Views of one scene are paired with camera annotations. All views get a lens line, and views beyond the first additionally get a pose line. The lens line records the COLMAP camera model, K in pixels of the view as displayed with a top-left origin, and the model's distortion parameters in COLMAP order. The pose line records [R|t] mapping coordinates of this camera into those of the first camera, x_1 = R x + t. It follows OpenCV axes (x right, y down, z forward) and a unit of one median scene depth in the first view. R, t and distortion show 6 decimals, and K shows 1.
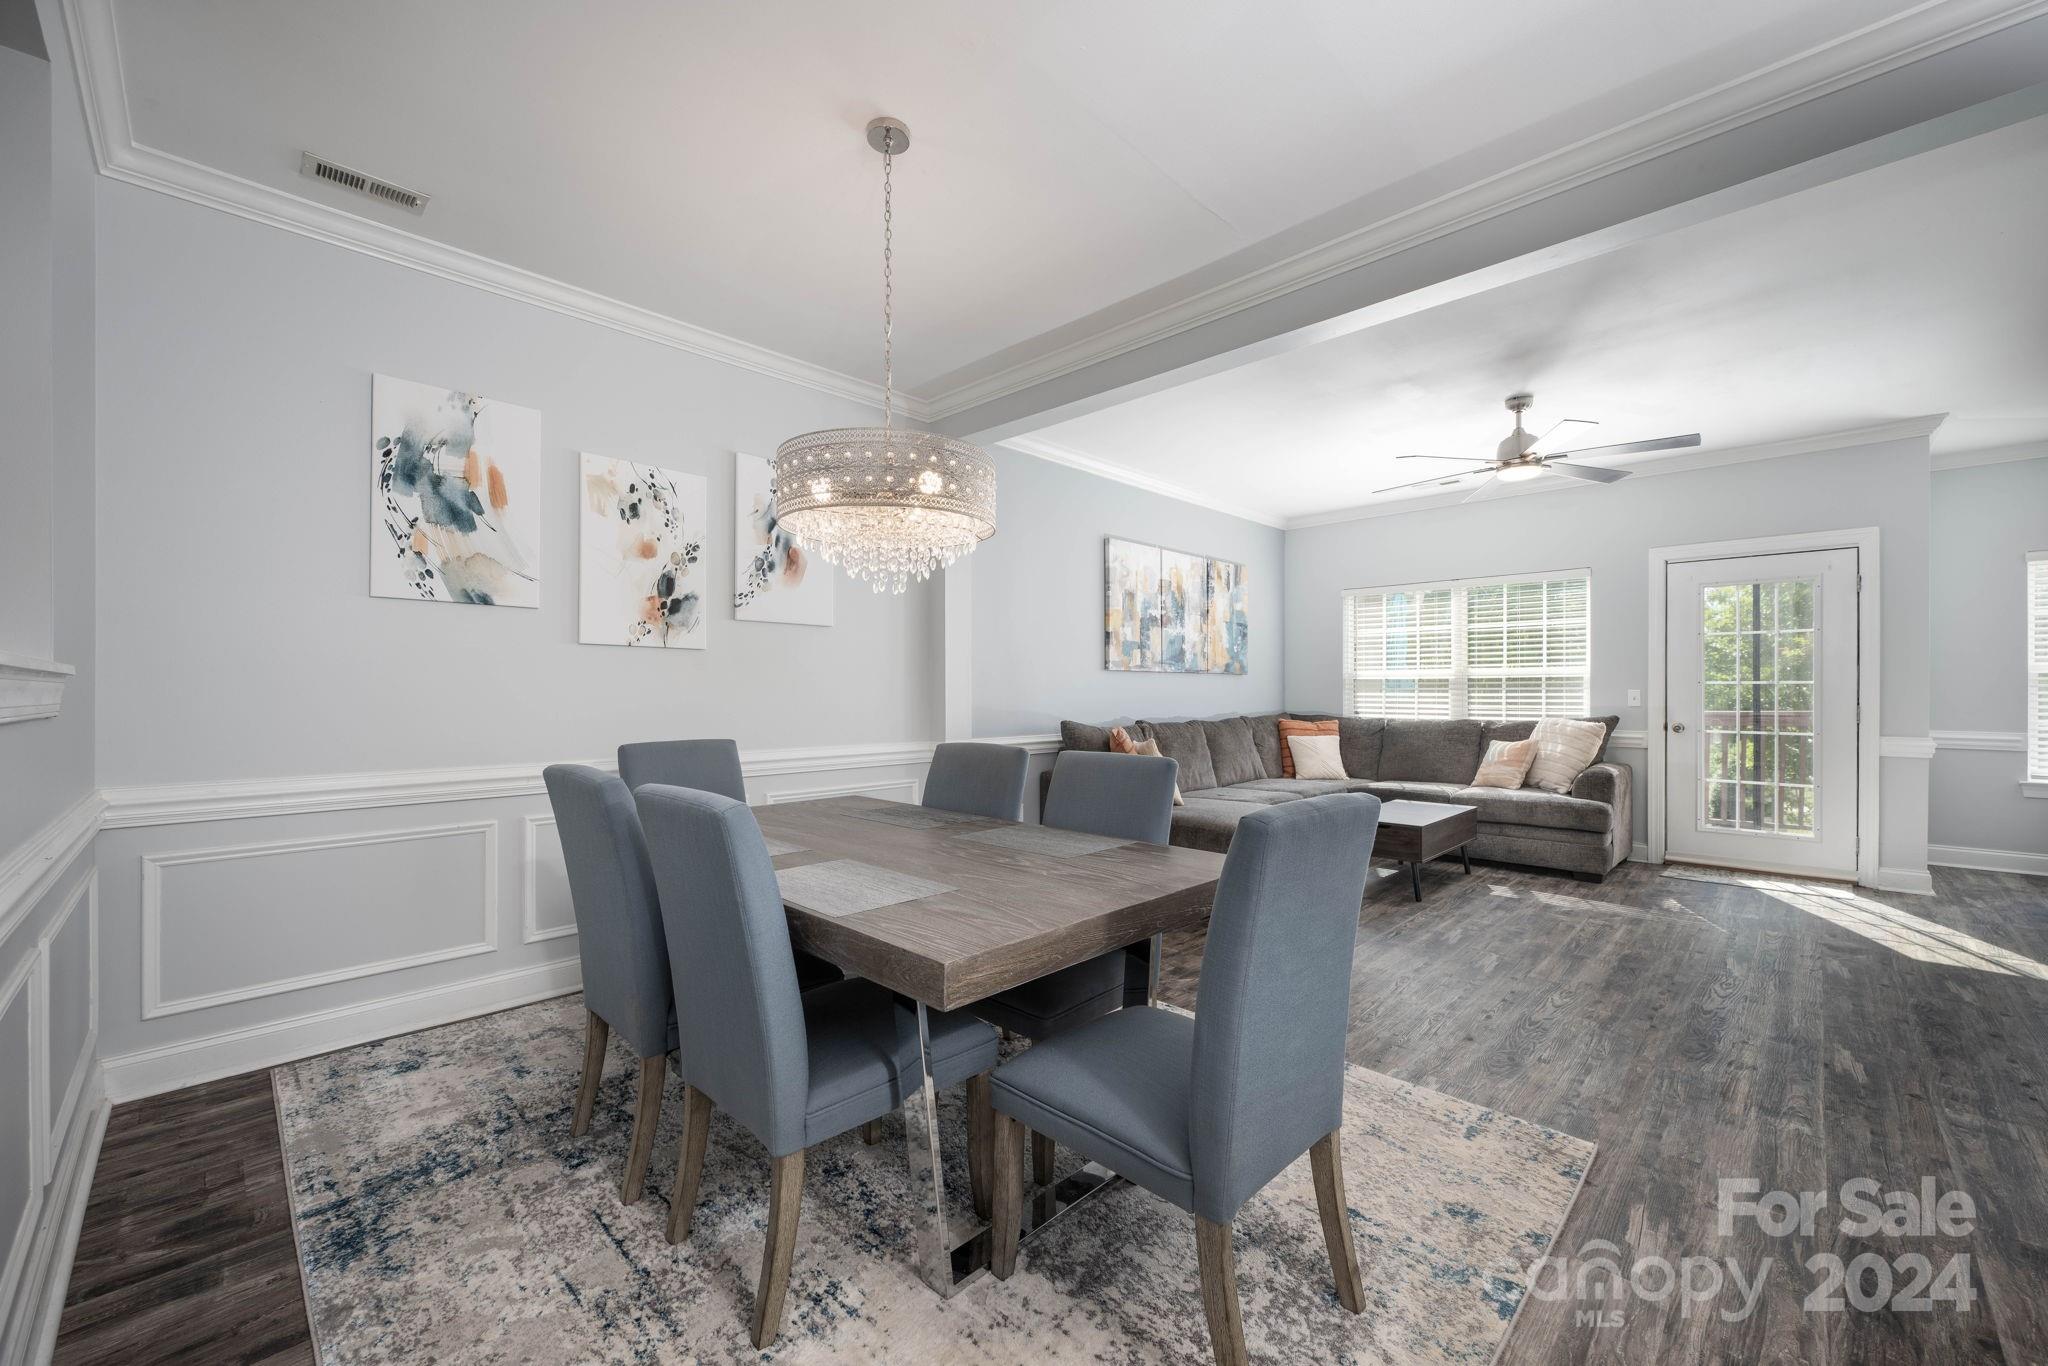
lens RADIAL K [[810.6, 0, 1035.7], [0, 810.6, 692.6], [0, 0, 1]] dist [0.000581, -0.000057]
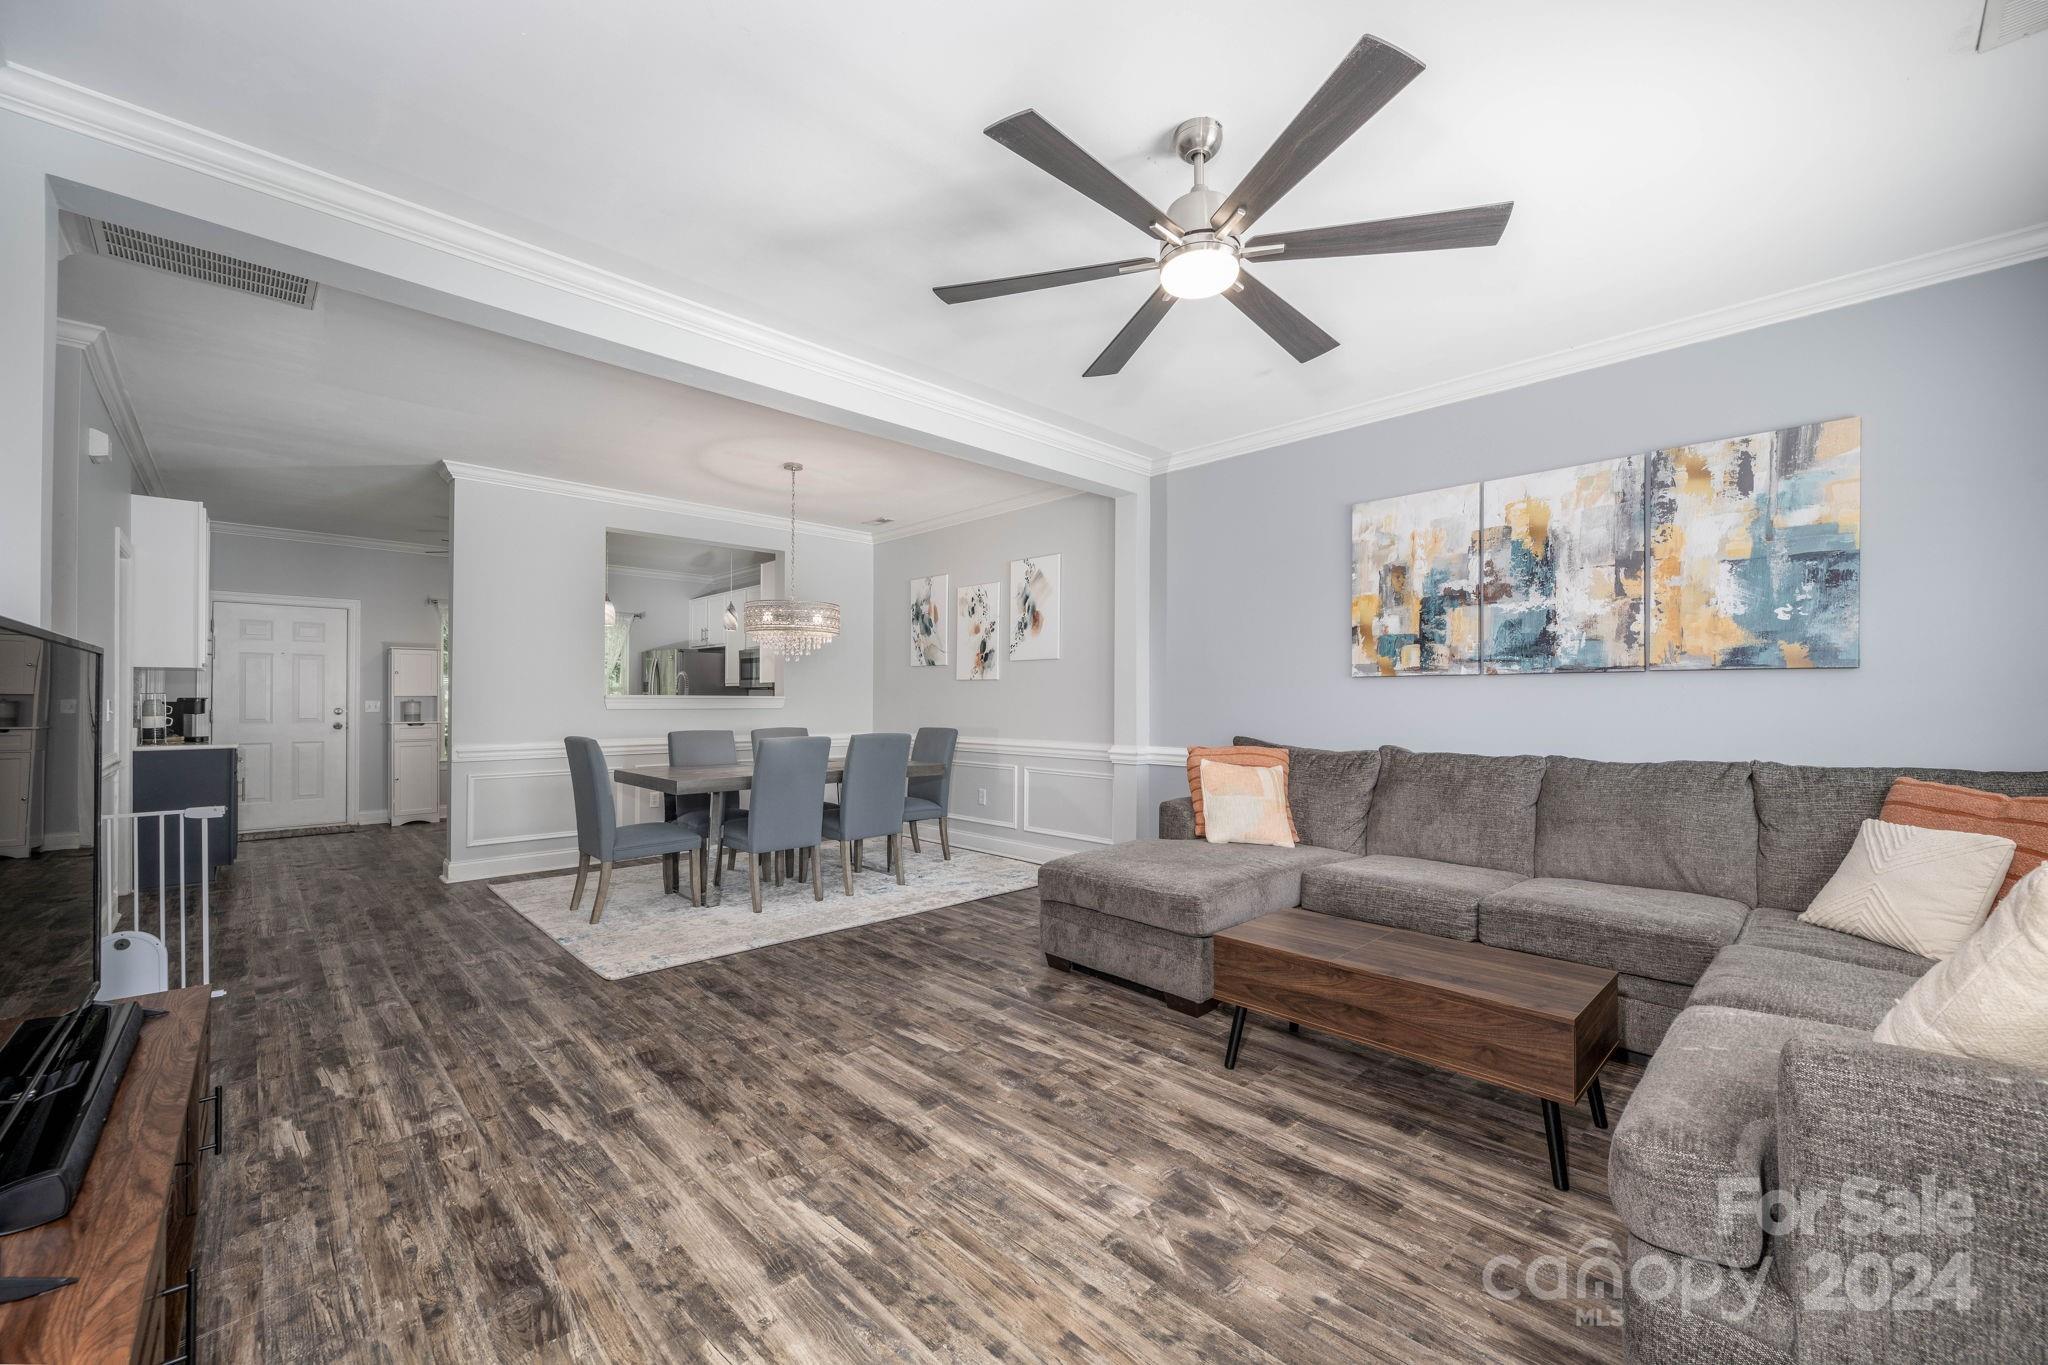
lens RADIAL K [[805.9, 0, 1017.8], [0, 805.9, 692.7], [0, 0, 1]] dist [-0.000046, -0.000112]
pose [[-0.039028, -0.010568, -0.999182, 0.896138], [-0.002992, 0.999941, -0.010459, -0.003865], [0.999234, 0.002581, -0.039057, 0.737509]]
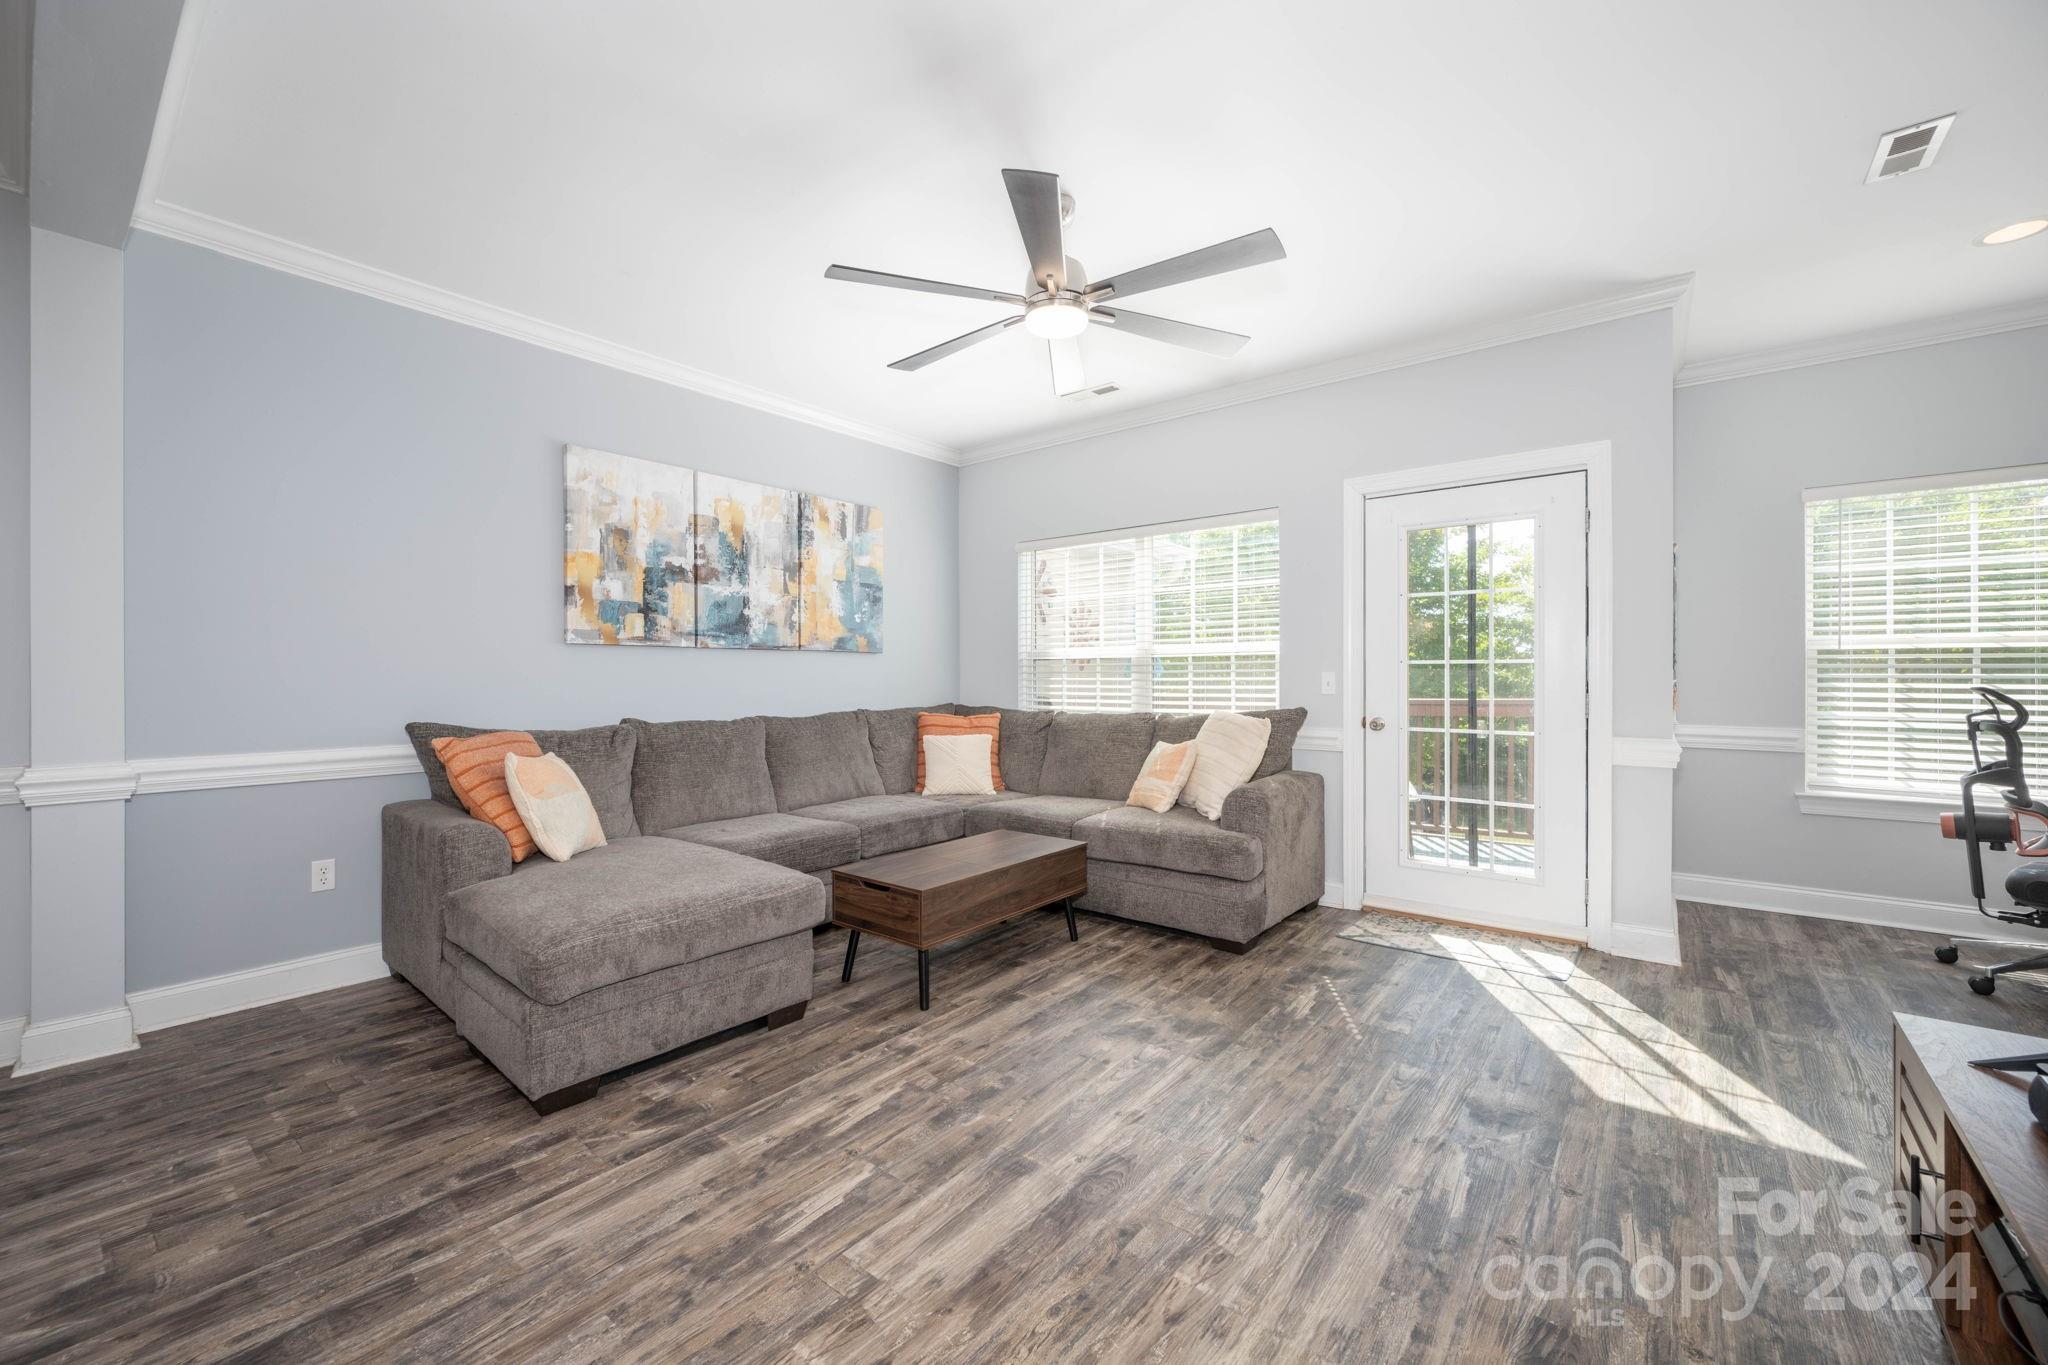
lens RADIAL K [[806.8, 0, 1040.3], [0, 806.8, 678.1], [0, 0, 1]] dist [-0.000419, -0.000167]
pose [[0.994733, -0.001949, 0.102485, 0.421970], [0.001857, 0.999998, 0.000992, 0.000736], [-0.102486, -0.000796, 0.994734, 0.314191]]
